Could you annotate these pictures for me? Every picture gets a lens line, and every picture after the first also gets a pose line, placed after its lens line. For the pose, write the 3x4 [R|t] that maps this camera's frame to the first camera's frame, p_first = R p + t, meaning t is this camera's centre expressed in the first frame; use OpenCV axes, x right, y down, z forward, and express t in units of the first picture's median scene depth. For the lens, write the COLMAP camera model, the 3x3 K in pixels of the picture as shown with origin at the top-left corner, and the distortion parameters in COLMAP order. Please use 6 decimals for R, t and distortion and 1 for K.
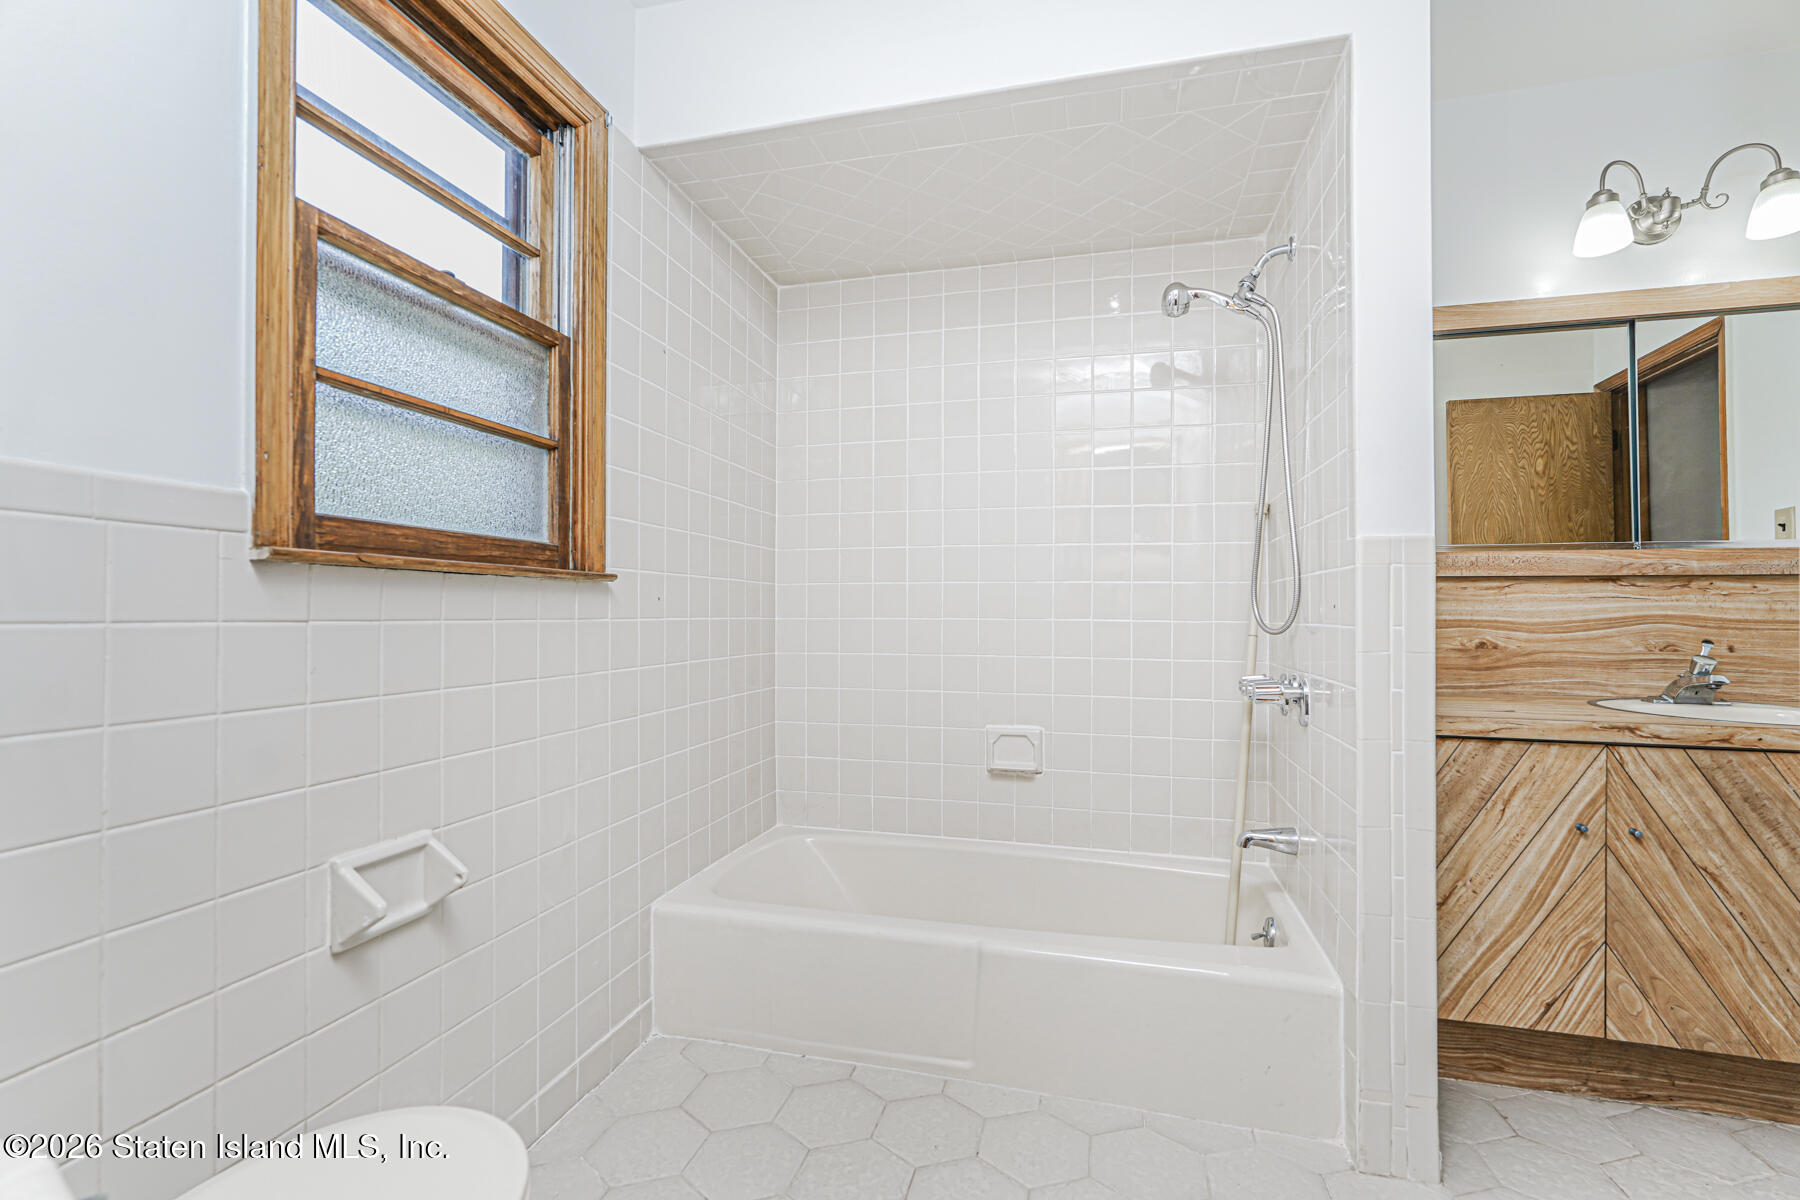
lens RADIAL K [[793.1, 0, 894.5], [0, 793.1, 606.9], [0, 0, 1]] dist [-0.011311, 0.006493]
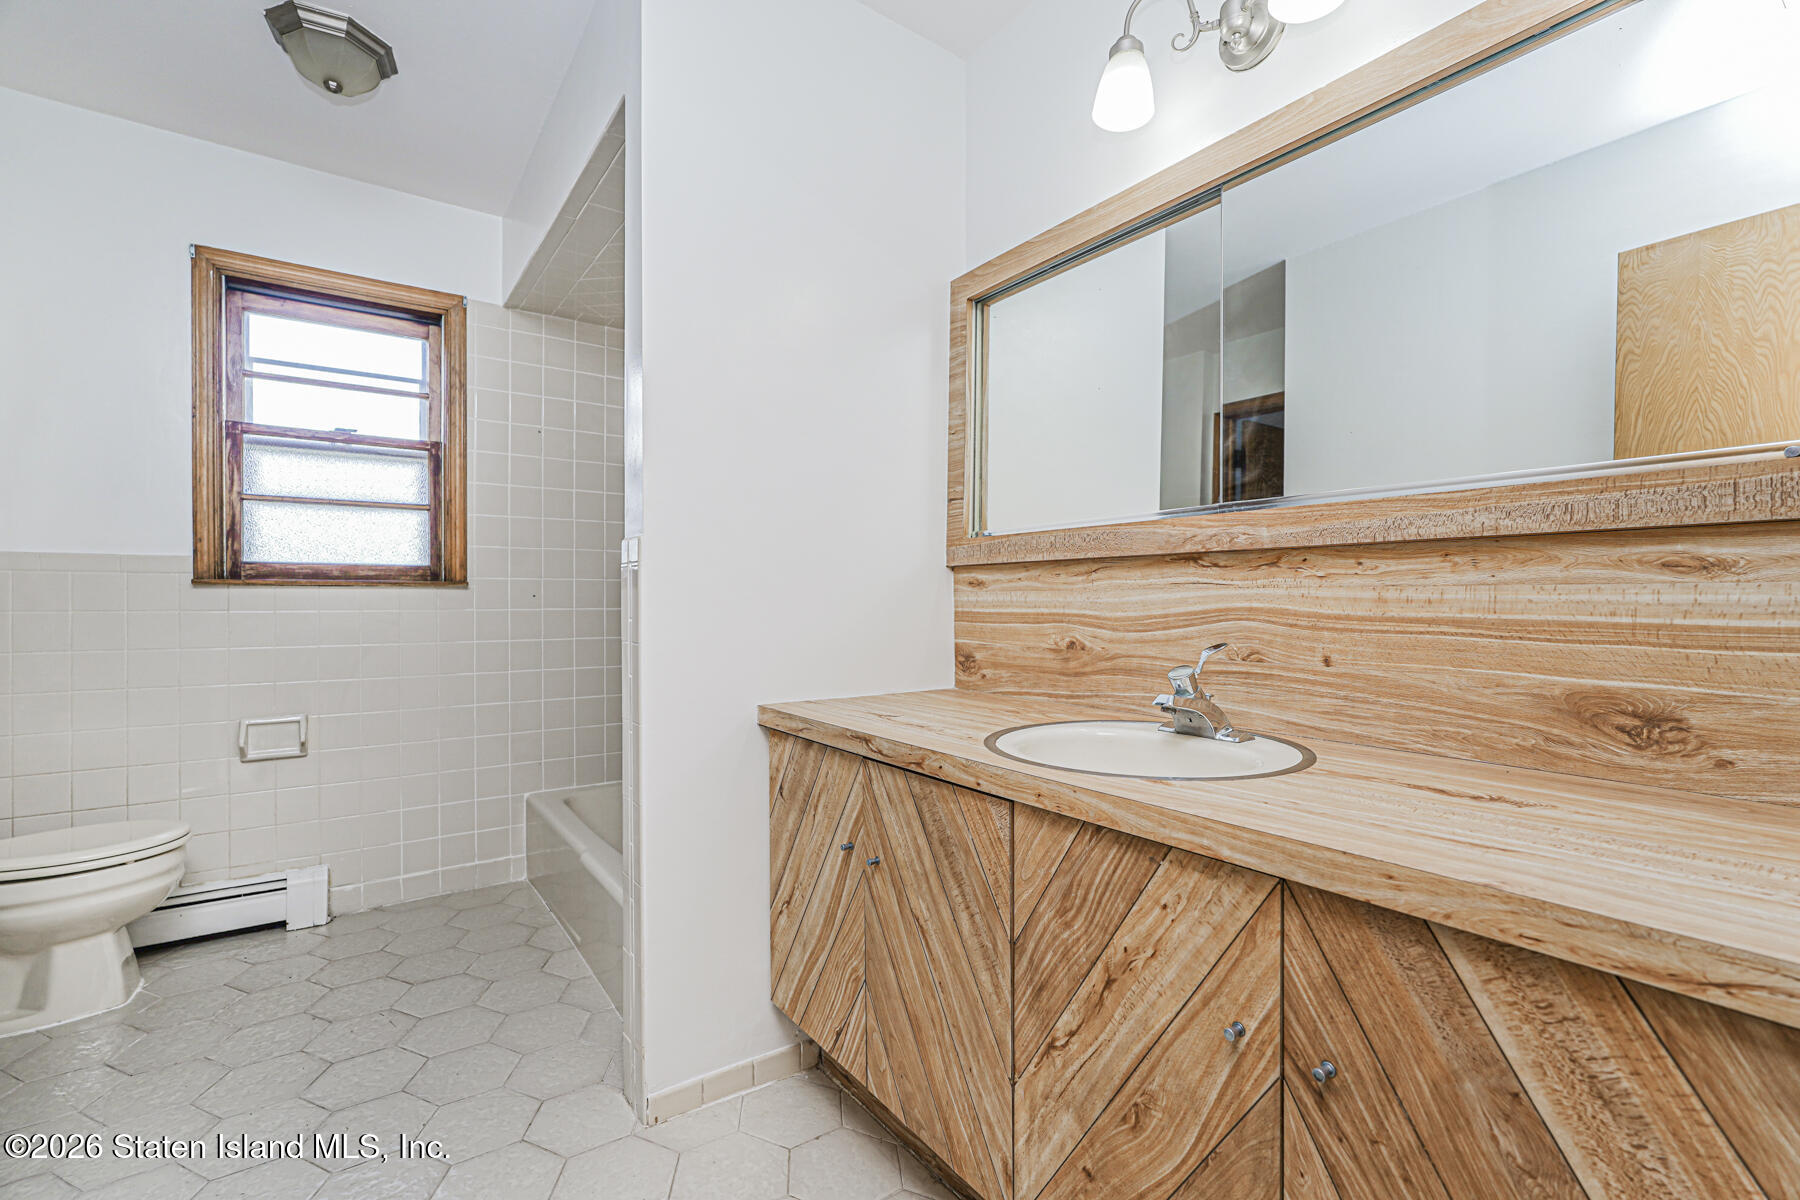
lens RADIAL K [[793.1, 0, 895.0], [0, 793.1, 606.3], [0, 0, 1]] dist [-0.011311, 0.006493]
pose [[0.767483, -0.000231, -0.641069, 1.413090], [0.008571, 0.999914, 0.009901, -0.000866], [0.641012, -0.013093, 0.767419, 0.331051]]
